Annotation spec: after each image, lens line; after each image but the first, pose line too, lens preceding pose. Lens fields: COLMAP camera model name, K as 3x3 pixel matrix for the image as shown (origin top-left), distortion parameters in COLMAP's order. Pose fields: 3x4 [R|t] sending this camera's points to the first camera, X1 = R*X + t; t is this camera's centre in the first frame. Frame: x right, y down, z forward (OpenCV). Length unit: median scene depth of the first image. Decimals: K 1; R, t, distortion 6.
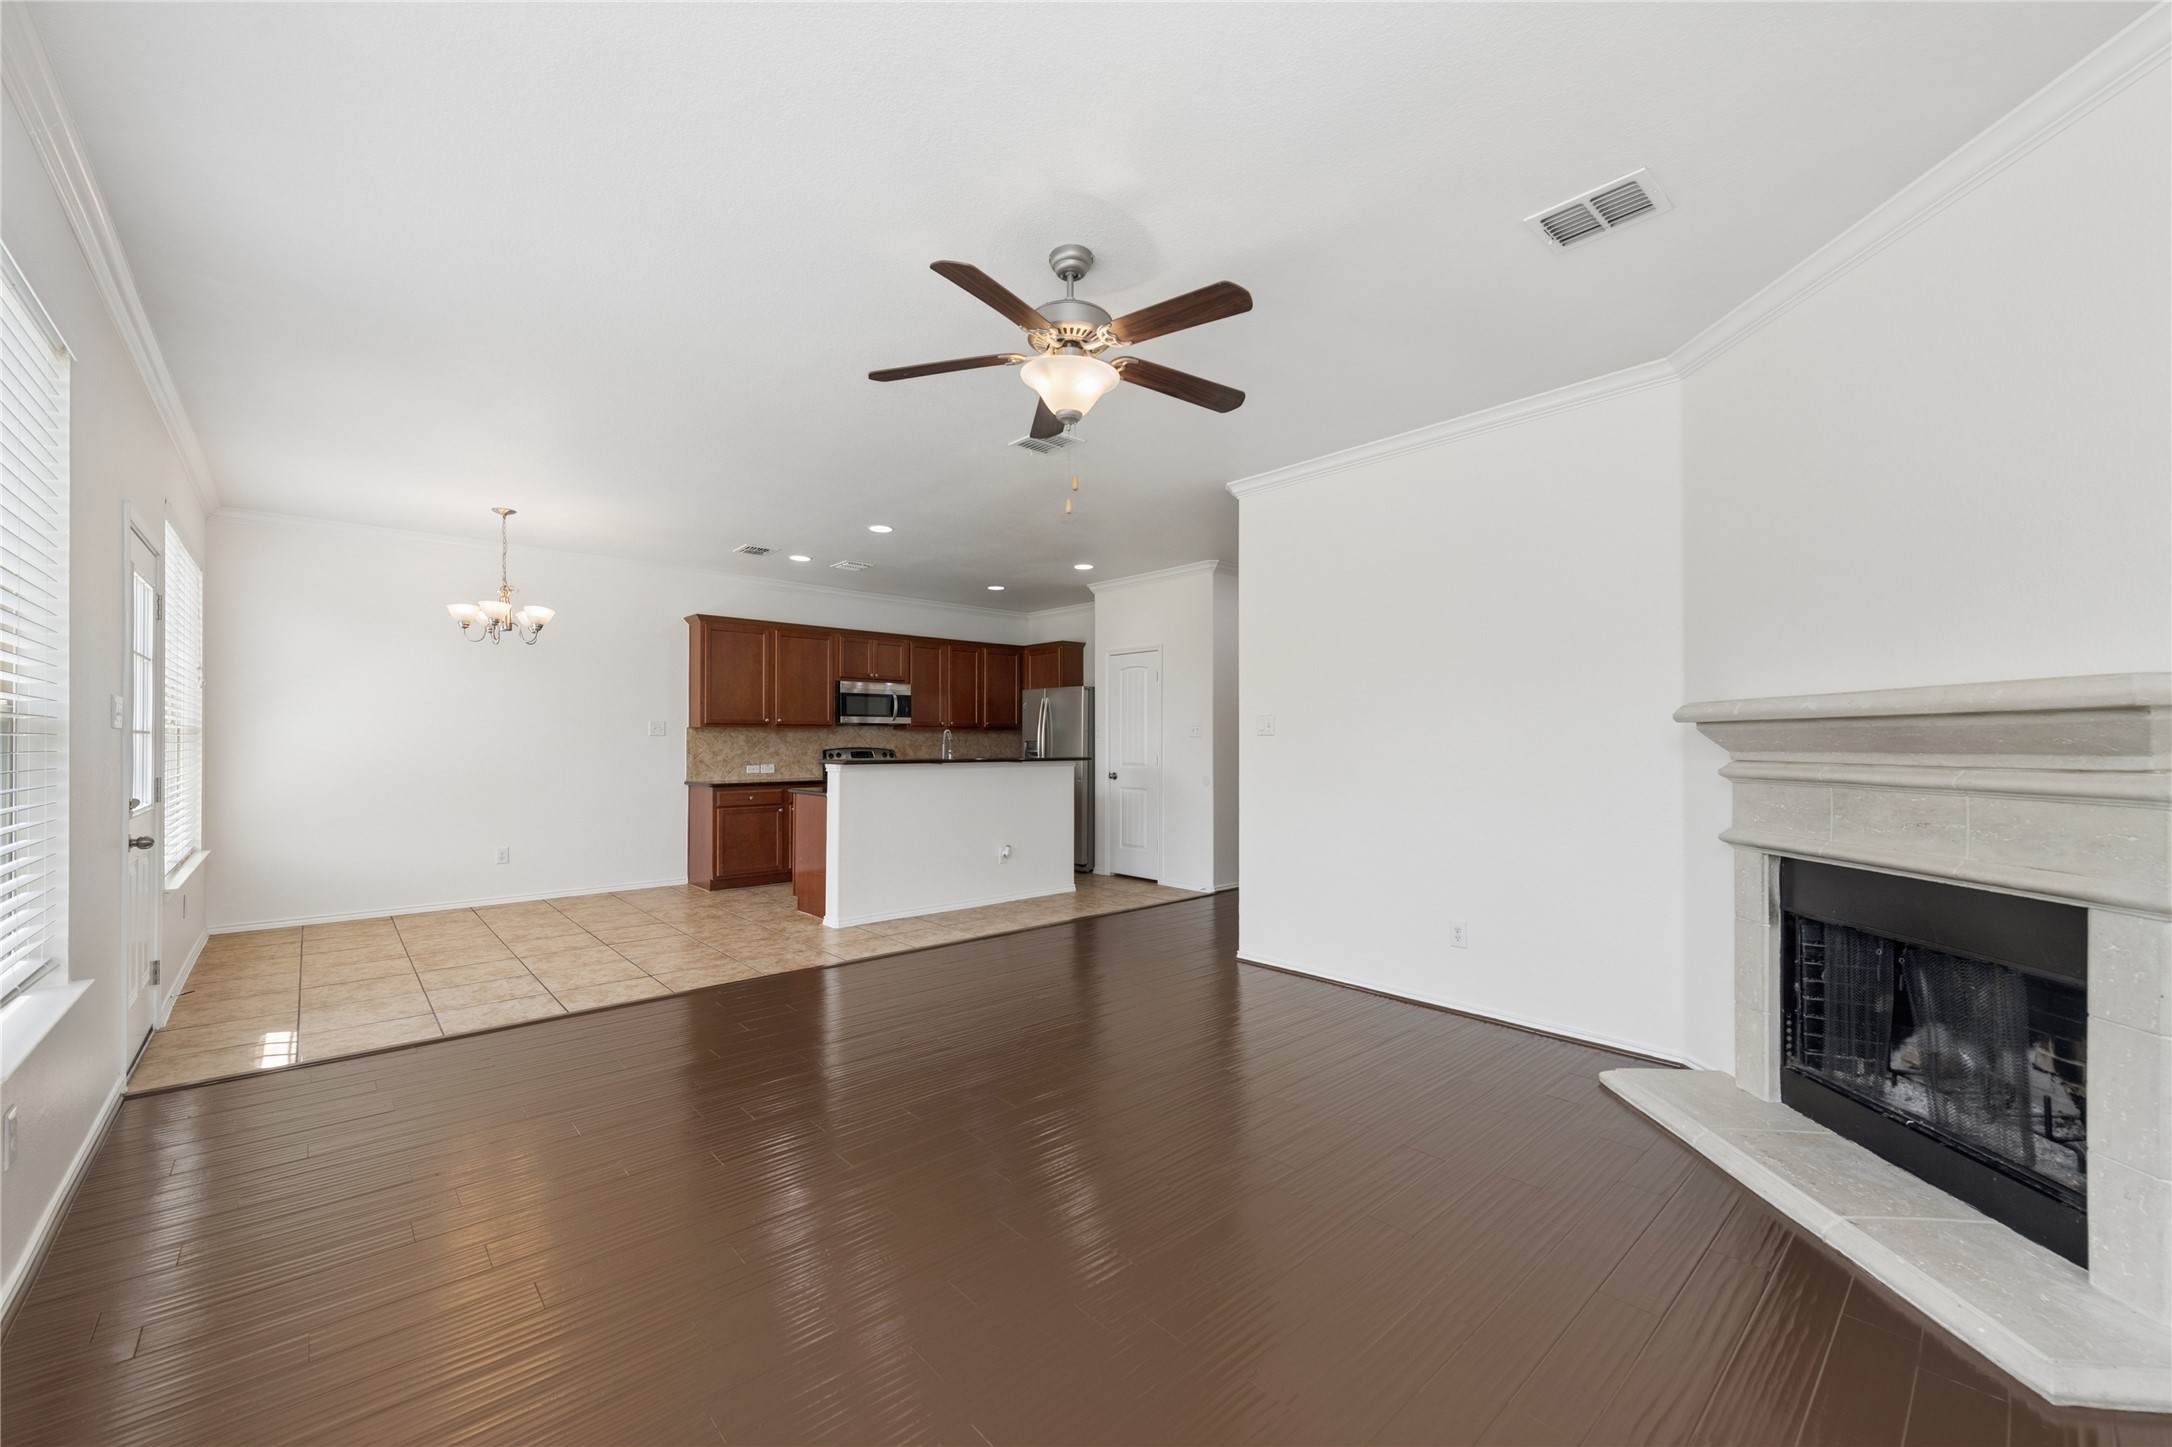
lens RADIAL K [[880.0, 0, 1088.3], [0, 880.0, 747.2], [0, 0, 1]] dist [0.001304, 0.000044]
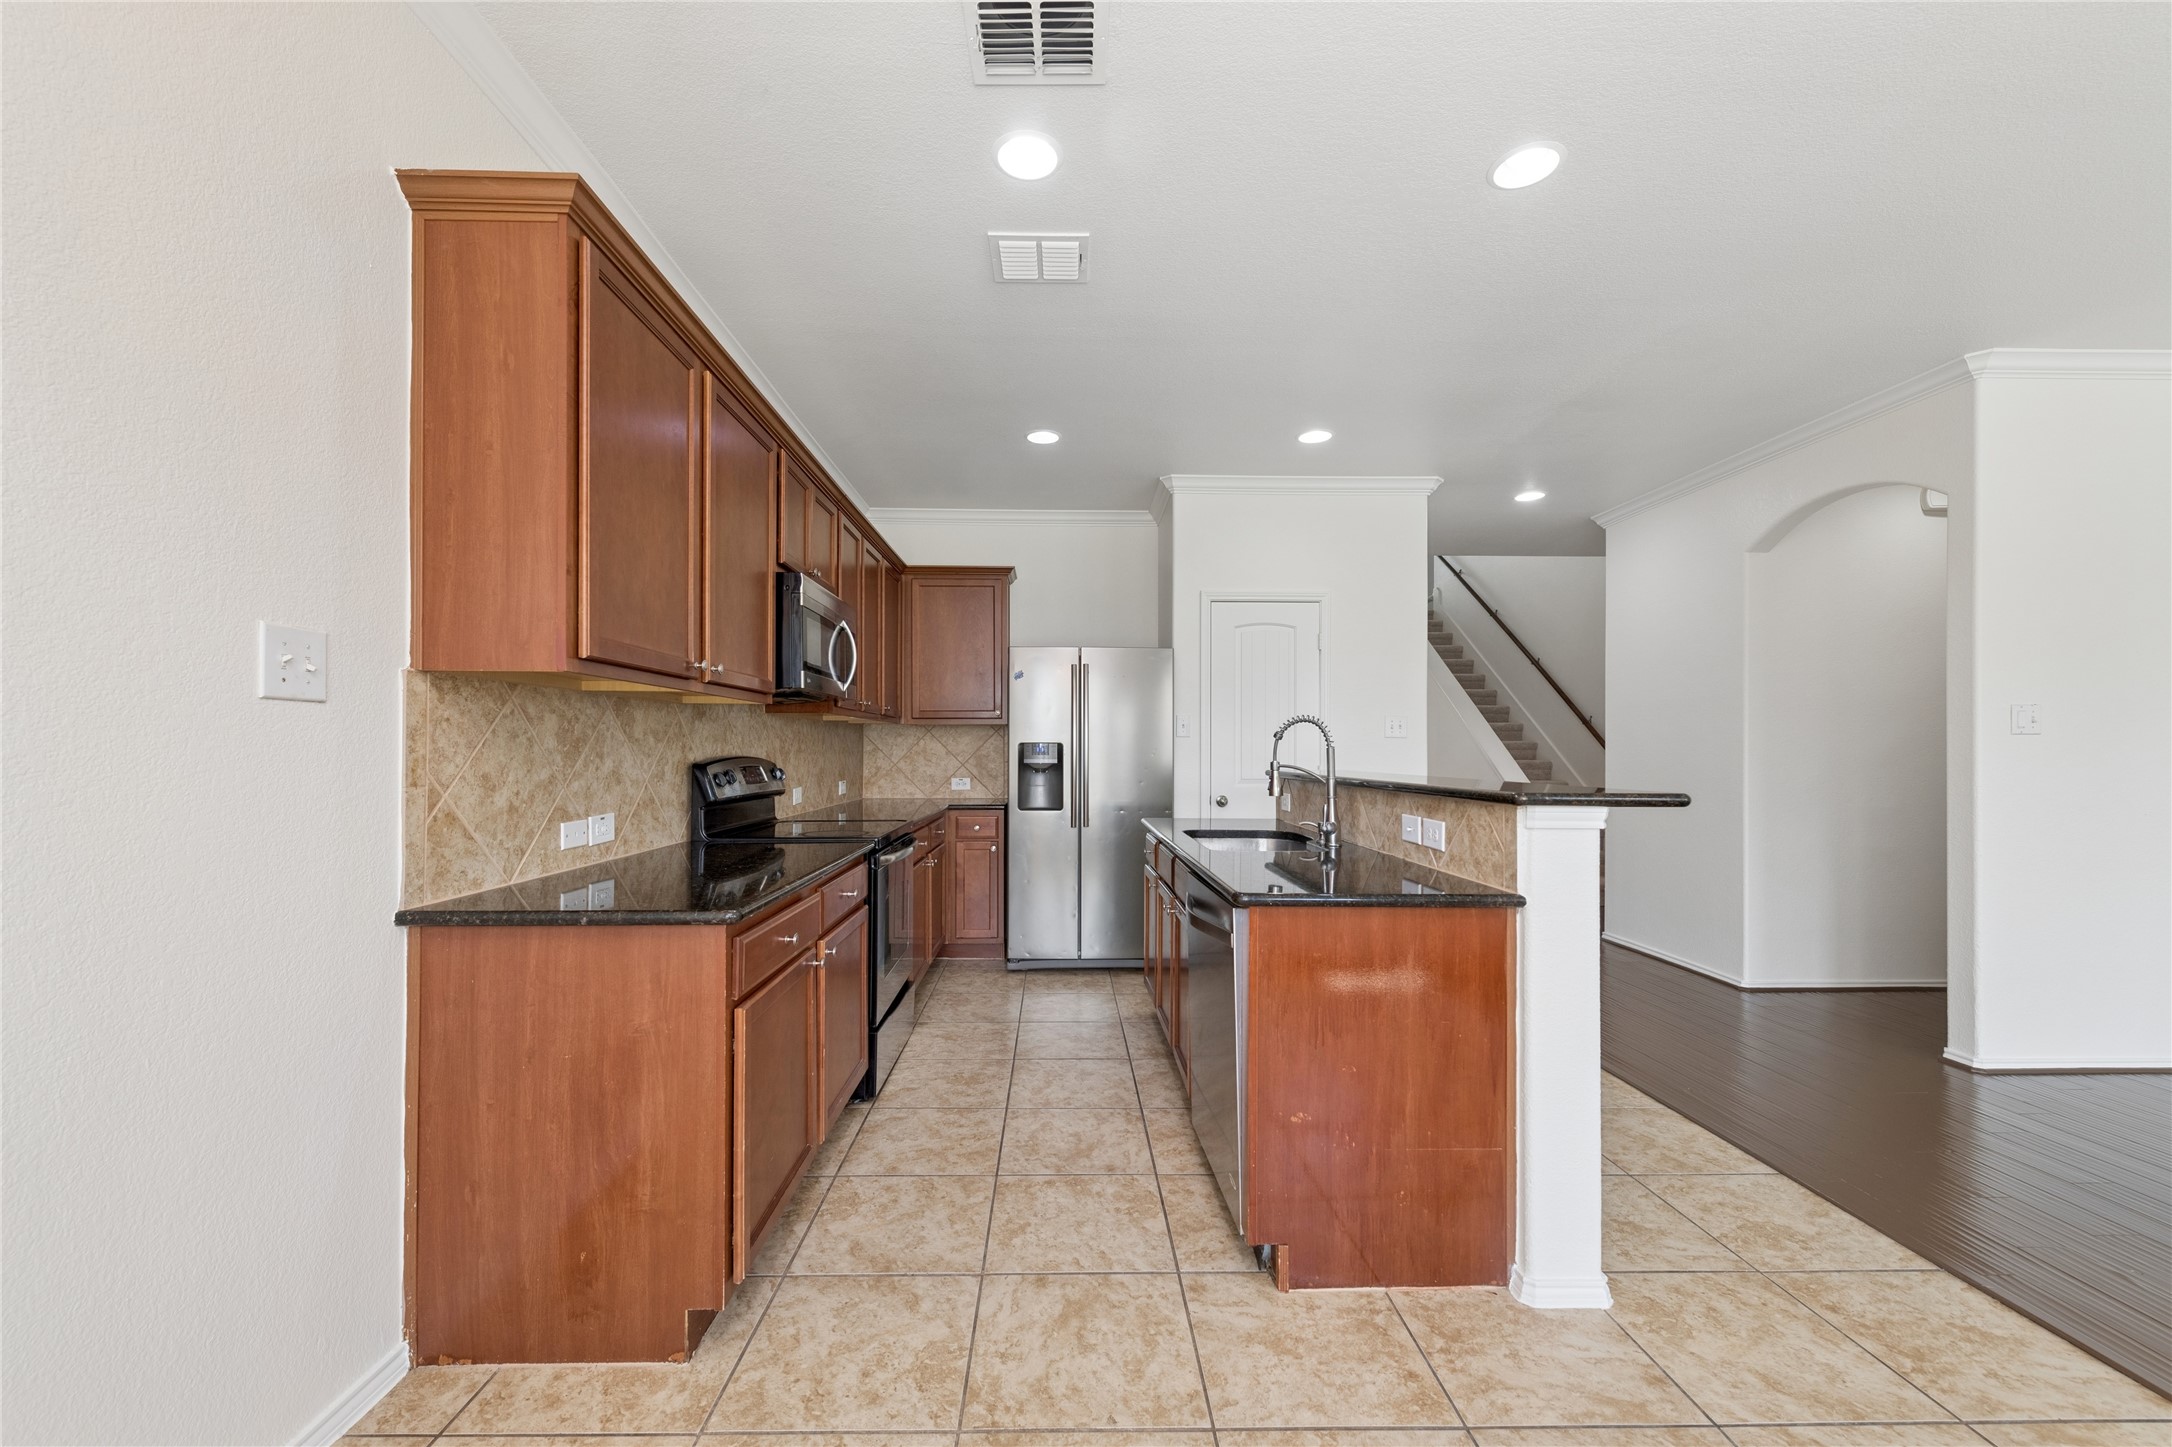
lens RADIAL K [[867.5, 0, 1084.1], [0, 867.5, 743.9], [0, 0, 1]] dist [-0.000952, -0.000188]
pose [[0.650473, 0.005201, 0.759512, -0.518878], [0.003237, 0.999948, -0.009619, -0.001186], [-0.759523, 0.008716, 0.650423, 0.735379]]
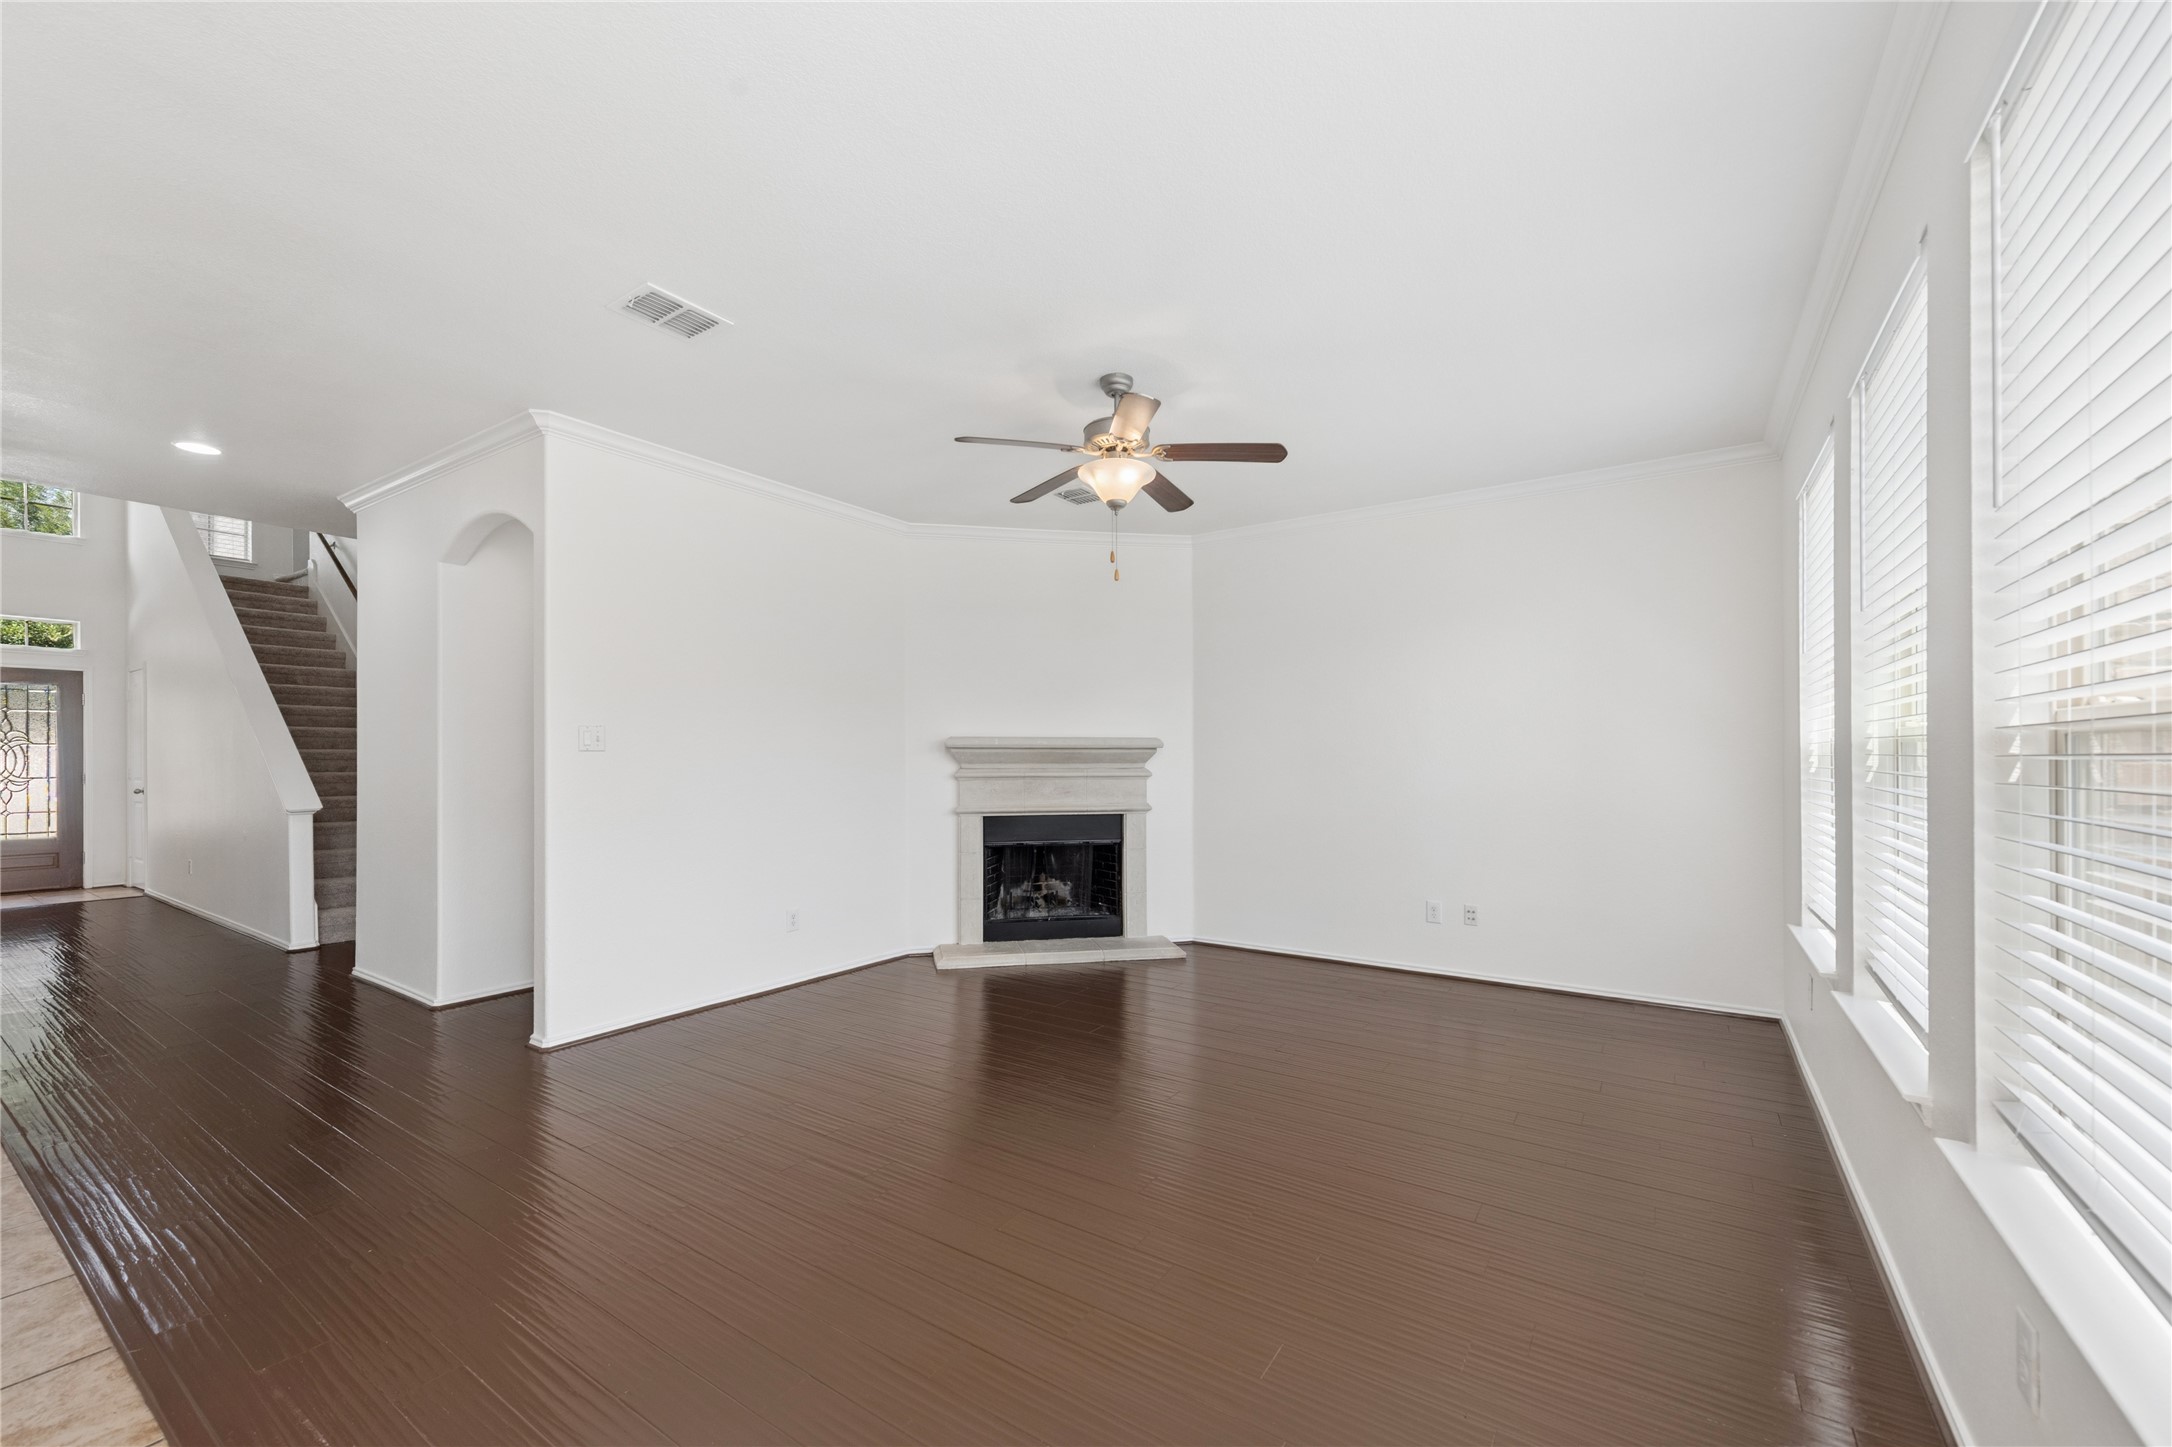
lens RADIAL K [[880.0, 0, 1088.3], [0, 880.0, 747.2], [0, 0, 1]] dist [0.001304, 0.000044]
pose [[-0.251337, 0.007165, 0.967873, -0.449017], [0.004926, 0.999969, -0.006123, -0.006959], [-0.967887, 0.003229, -0.251365, 0.489350]]
